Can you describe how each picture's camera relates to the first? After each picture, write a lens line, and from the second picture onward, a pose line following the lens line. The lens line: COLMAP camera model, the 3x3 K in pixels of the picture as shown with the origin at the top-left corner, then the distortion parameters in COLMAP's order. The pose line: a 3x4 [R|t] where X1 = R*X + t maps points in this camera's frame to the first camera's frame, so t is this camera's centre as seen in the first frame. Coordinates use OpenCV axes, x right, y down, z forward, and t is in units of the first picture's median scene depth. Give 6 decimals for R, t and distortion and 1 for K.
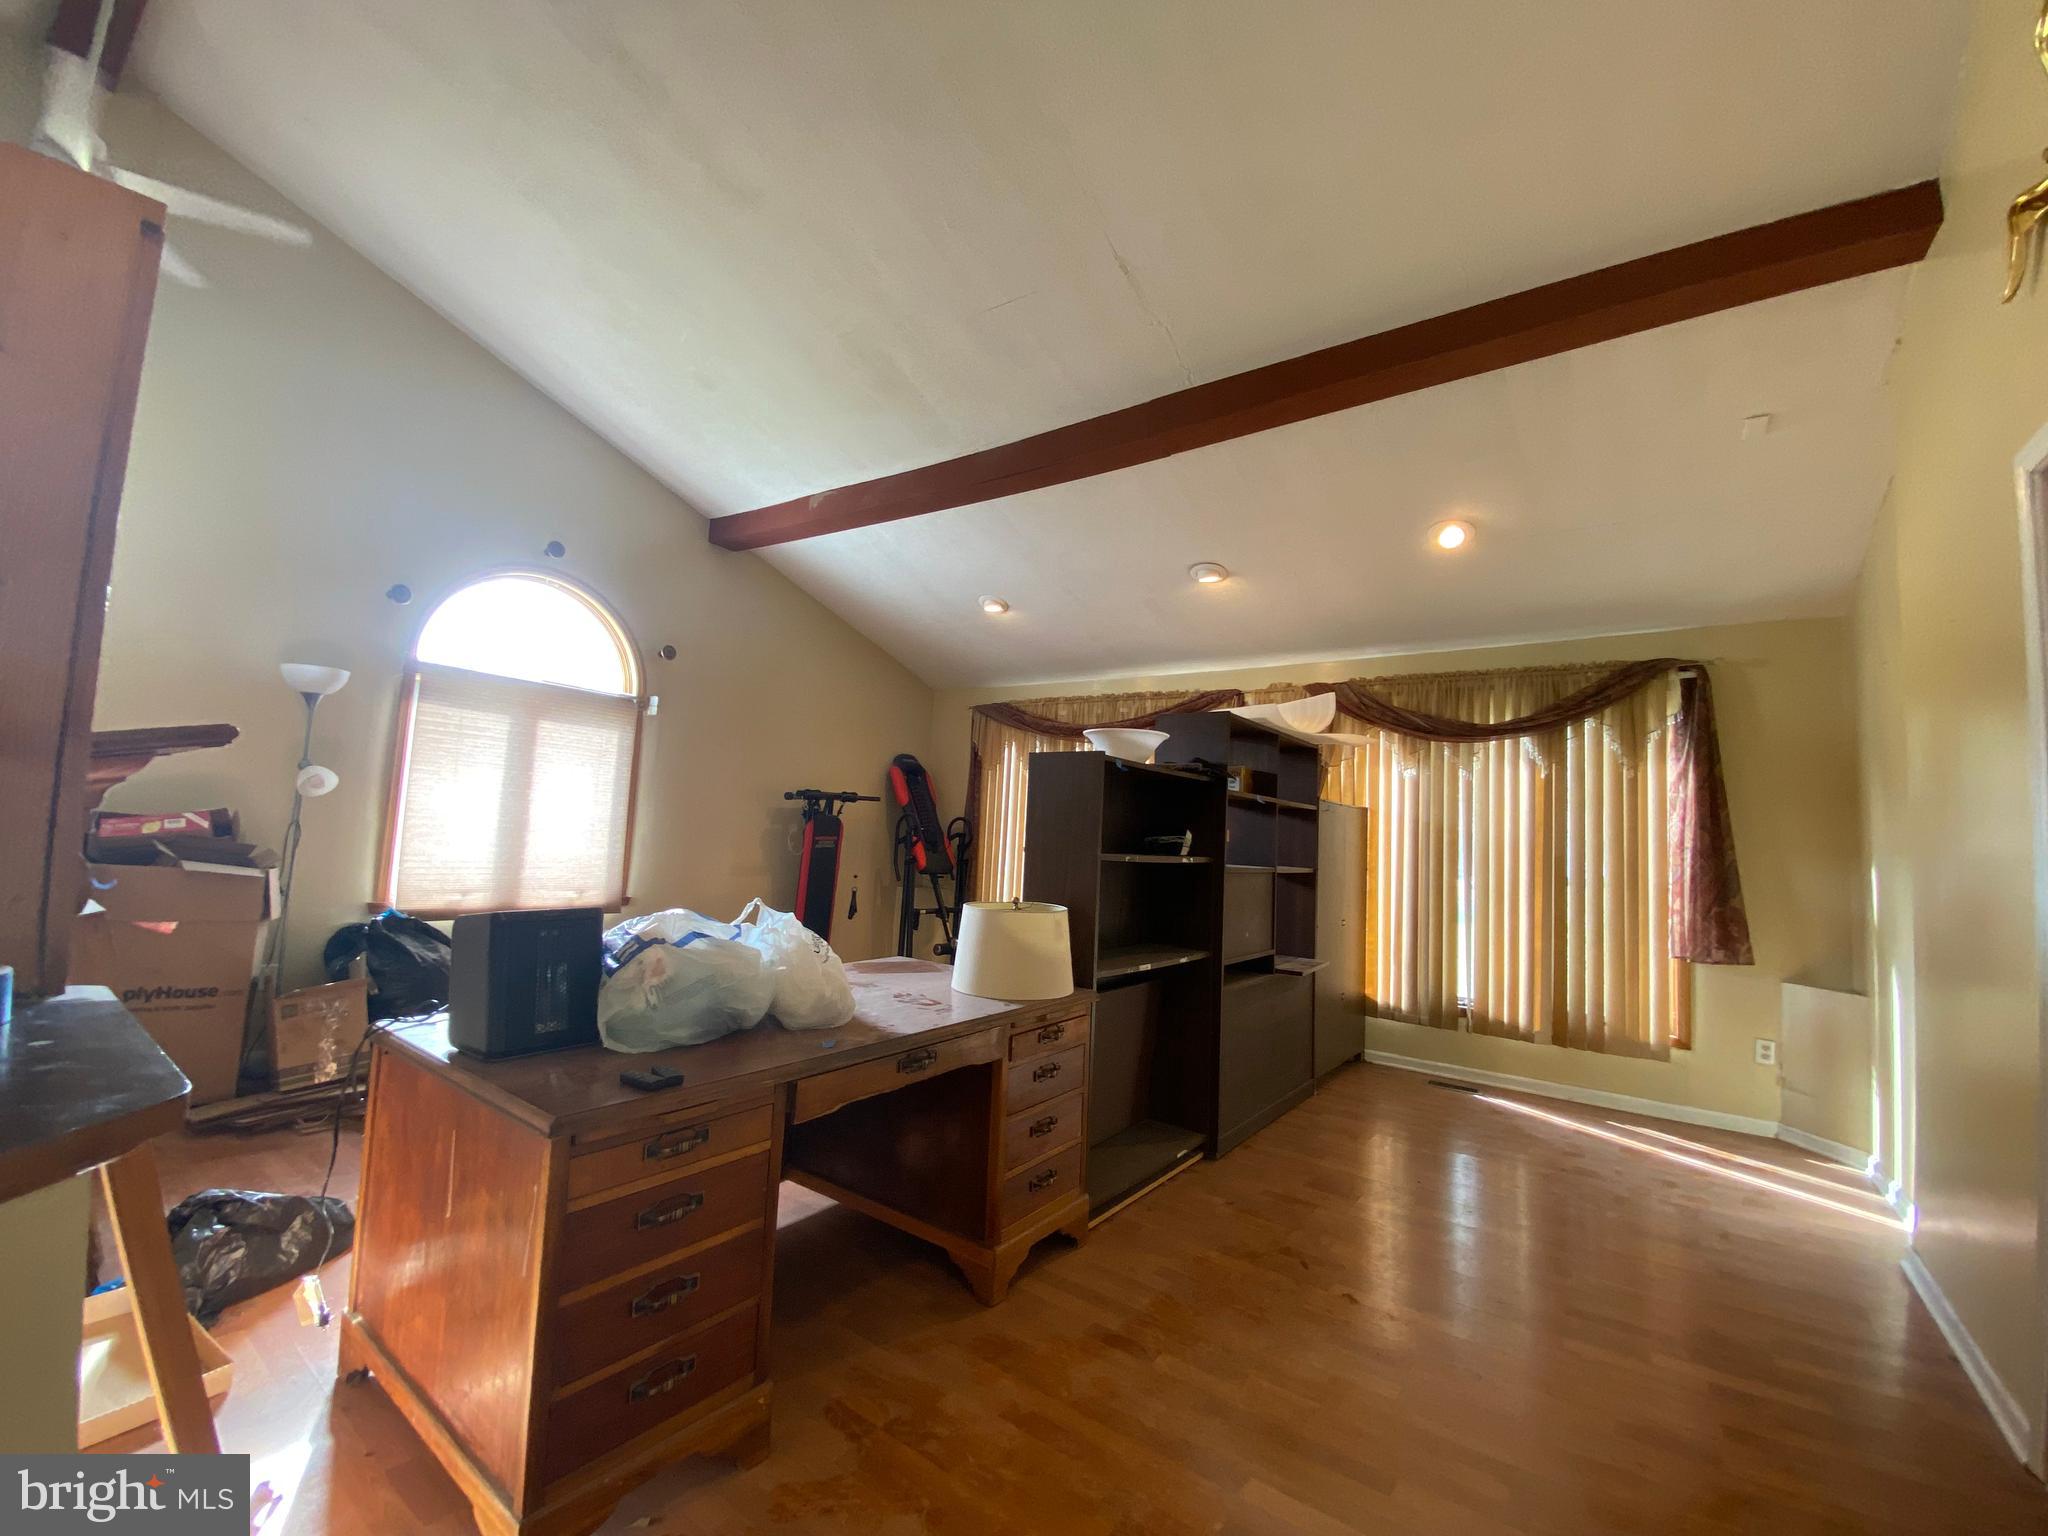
lens RADIAL K [[832.2, 0, 1014.3], [0, 832.2, 763.1], [0, 0, 1]] dist [0.029914, -0.041278]
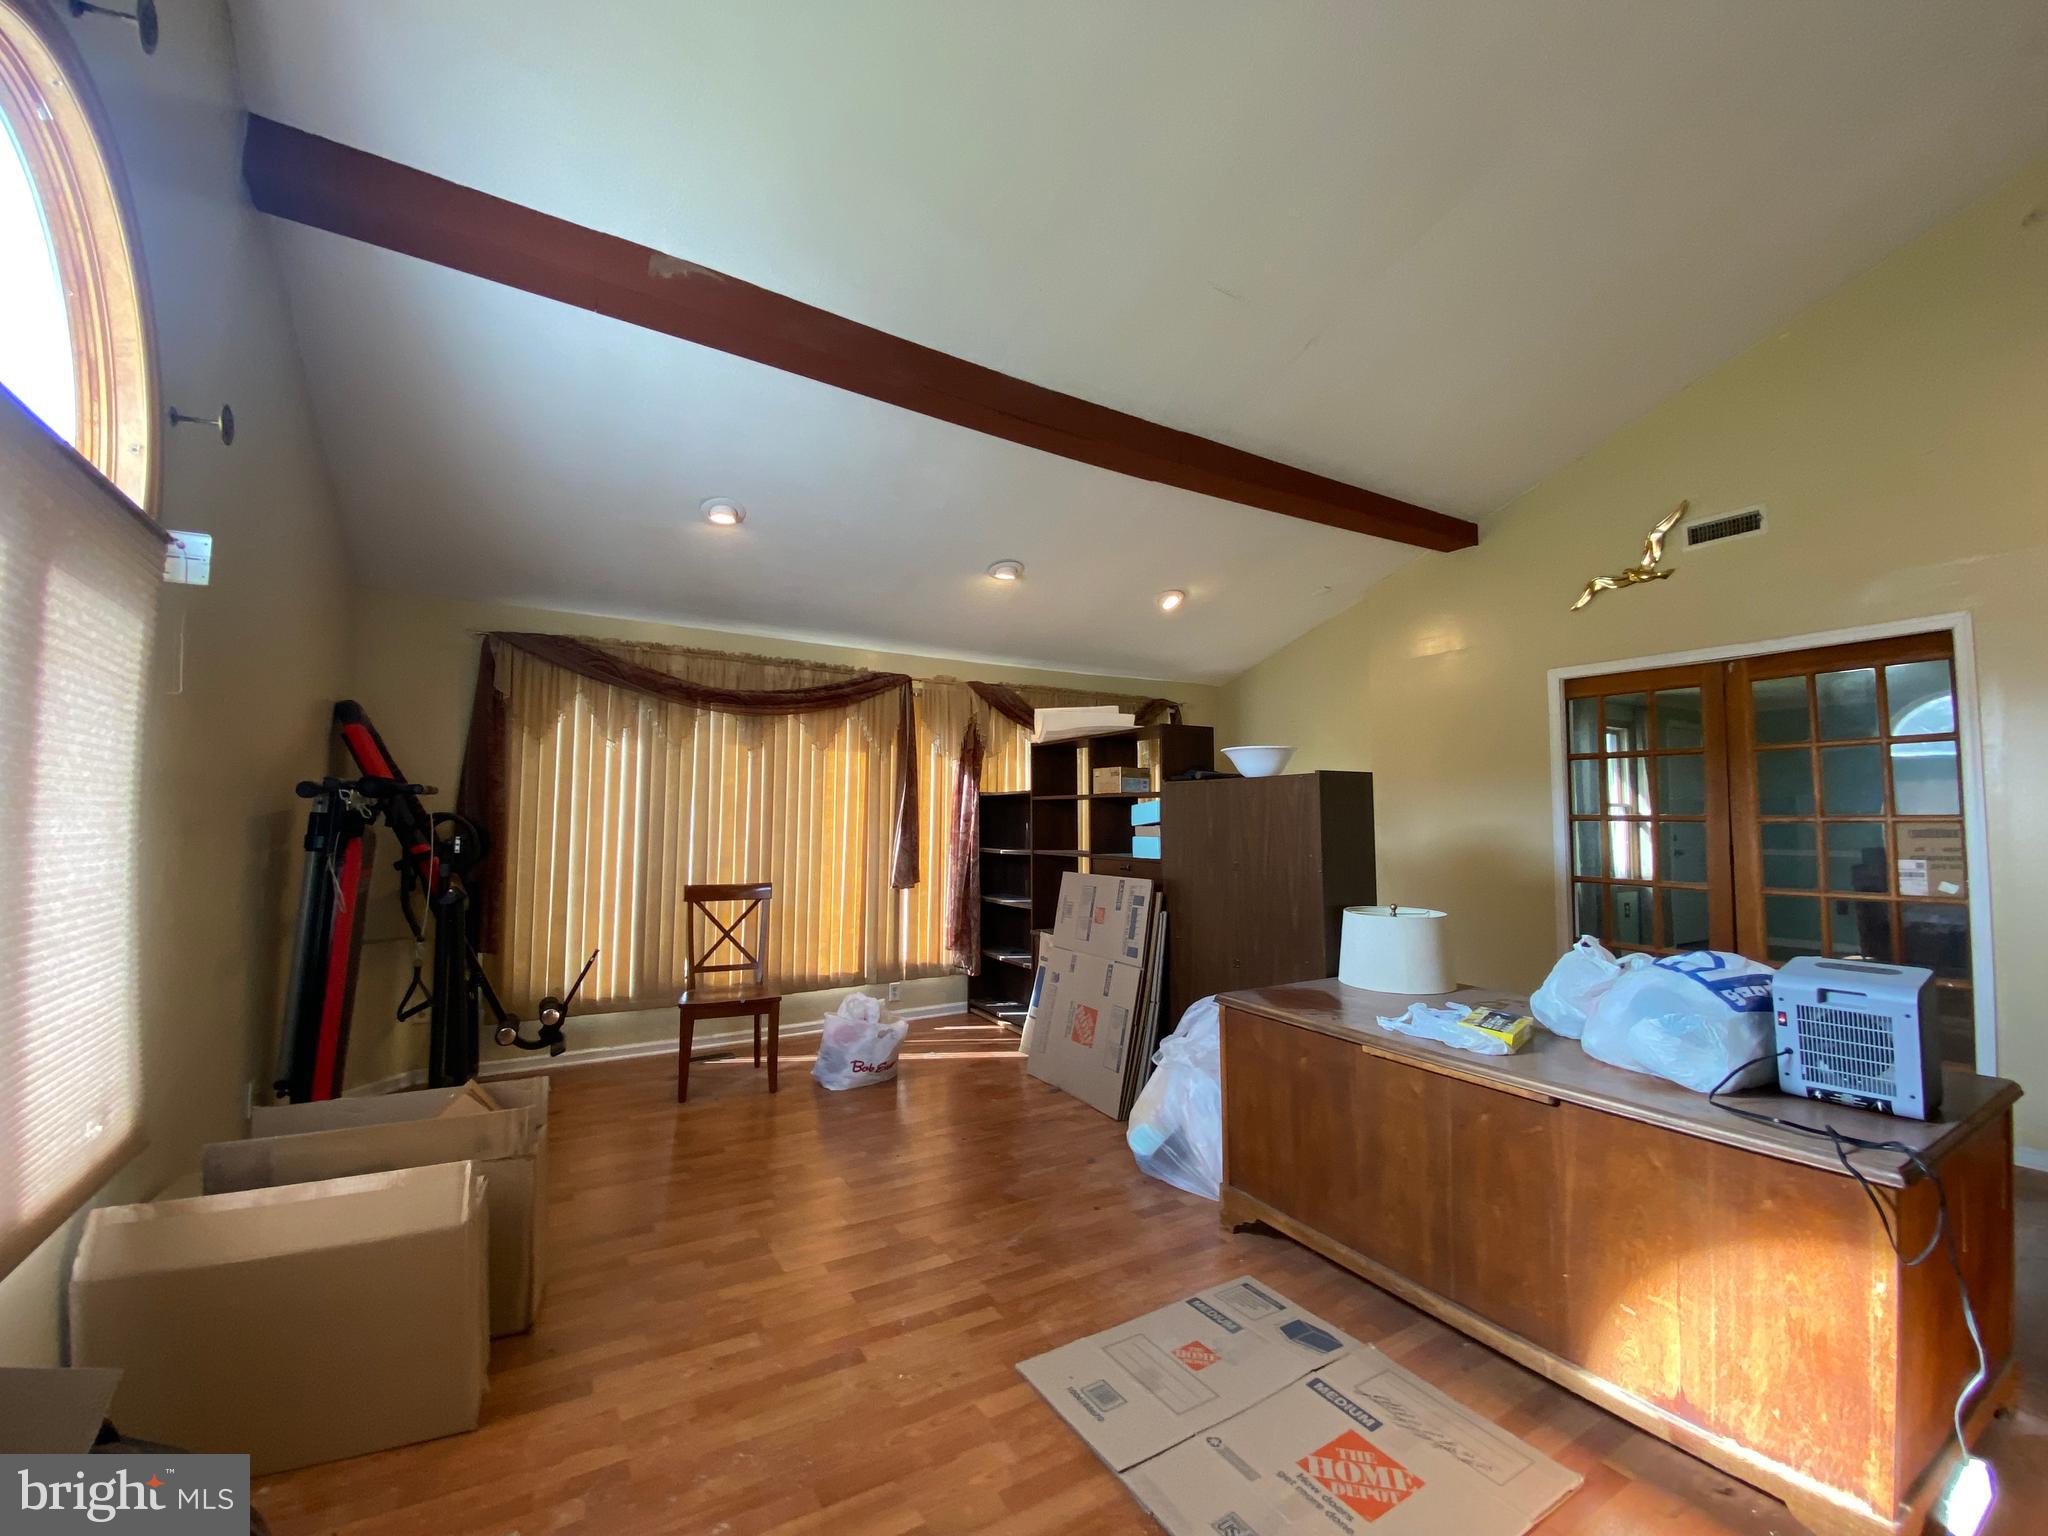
lens RADIAL K [[820.2, 0, 1031.6], [0, 820.2, 768.0], [0, 0, 1]] dist [0.011106, -0.015191]
pose [[0.365476, 0.015525, 0.930691, -0.553126], [-0.060311, 0.998155, 0.007034, 0.005382], [-0.928865, -0.058702, 0.365738, 0.475458]]
